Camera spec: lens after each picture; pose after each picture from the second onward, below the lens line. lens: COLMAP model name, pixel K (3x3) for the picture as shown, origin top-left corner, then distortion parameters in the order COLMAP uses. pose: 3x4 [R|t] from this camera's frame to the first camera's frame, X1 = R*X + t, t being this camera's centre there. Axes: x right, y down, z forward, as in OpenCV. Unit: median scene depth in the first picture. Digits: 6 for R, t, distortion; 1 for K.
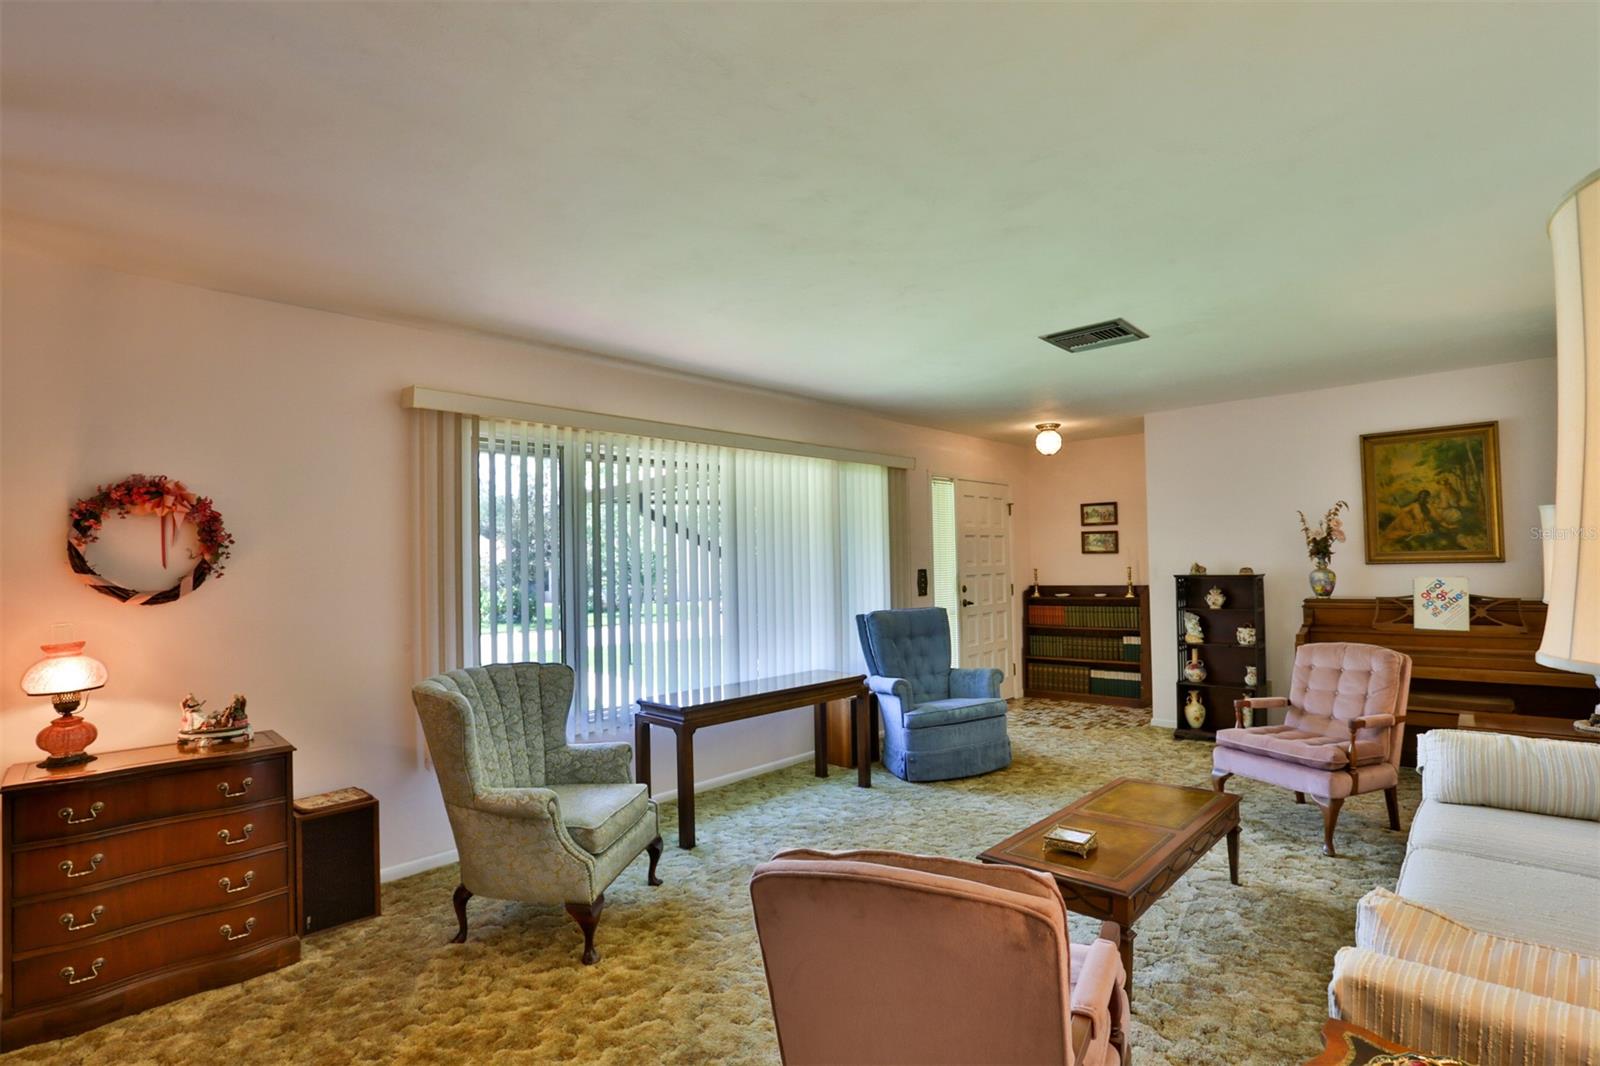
lens RADIAL K [[780.3, 0, 802.3], [0, 780.3, 537.0], [0, 0, 1]] dist [-0.047286, 0.015248]
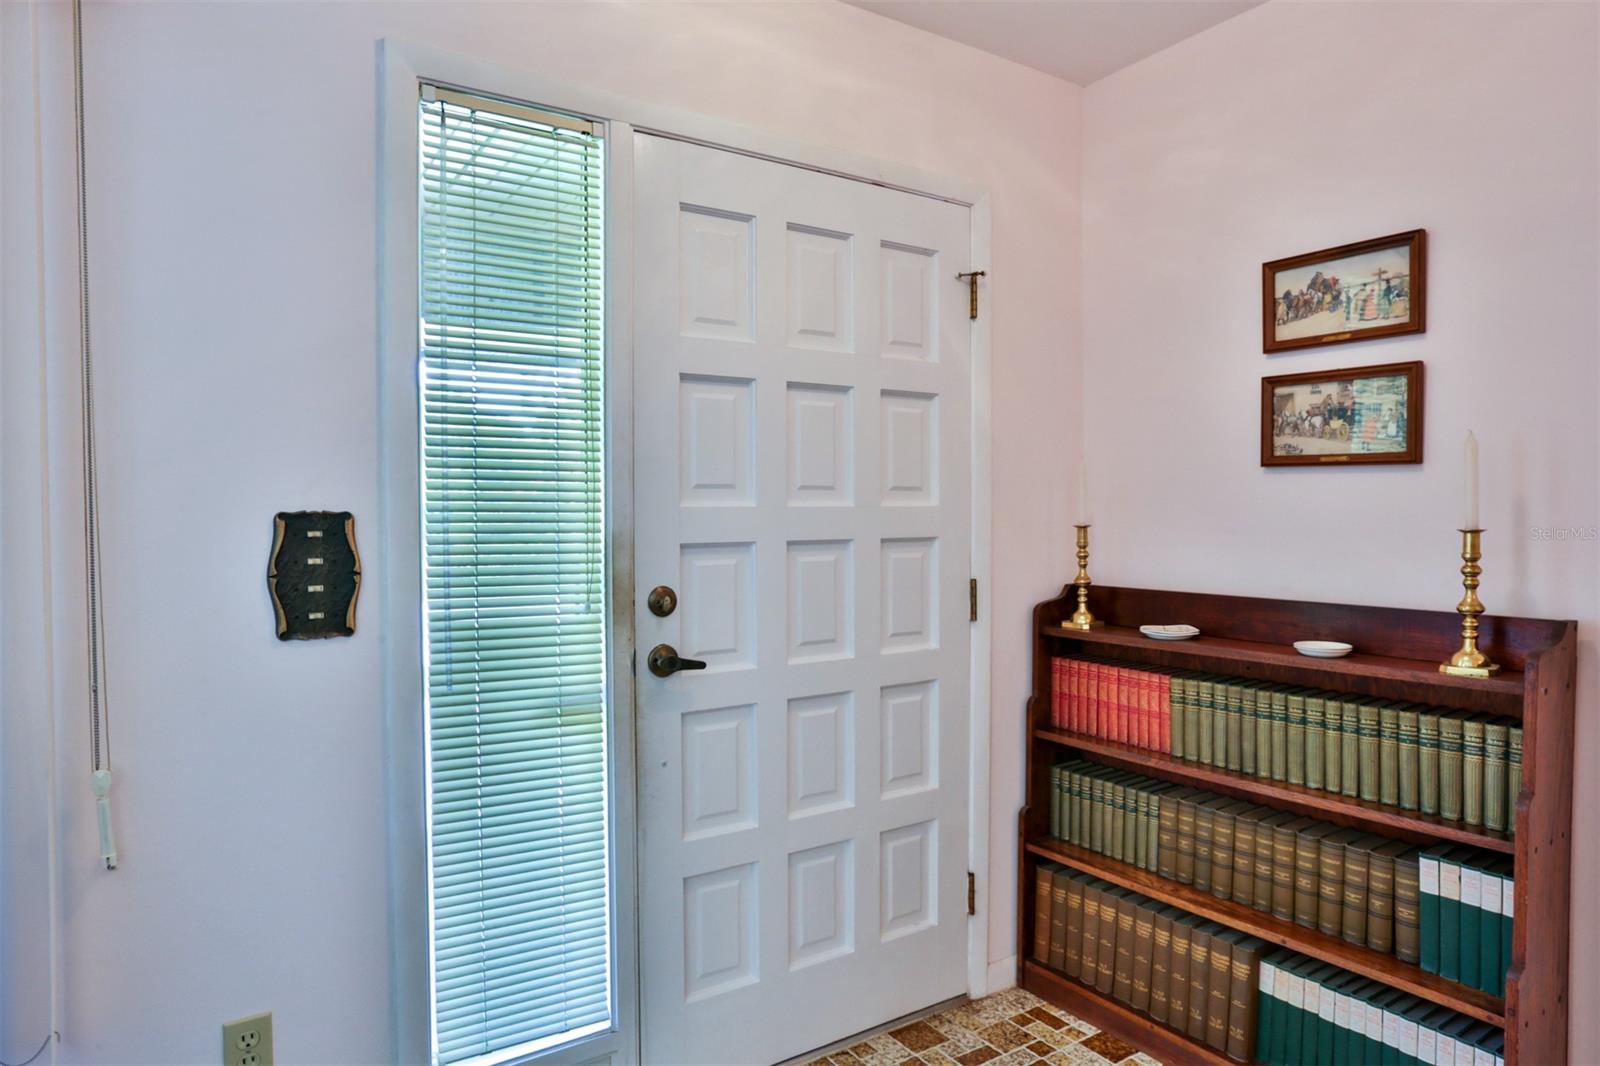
lens RADIAL K [[963.9, 0, 797.7], [0, 963.9, 535.7], [0, 0, 1]] dist [-0.020817, 0.001052]
pose [[0.972390, 0.025012, -0.232019, 0.300048], [-0.011084, 0.998068, 0.061141, 0.026995], [0.233100, -0.056881, 0.970788, 0.695581]]
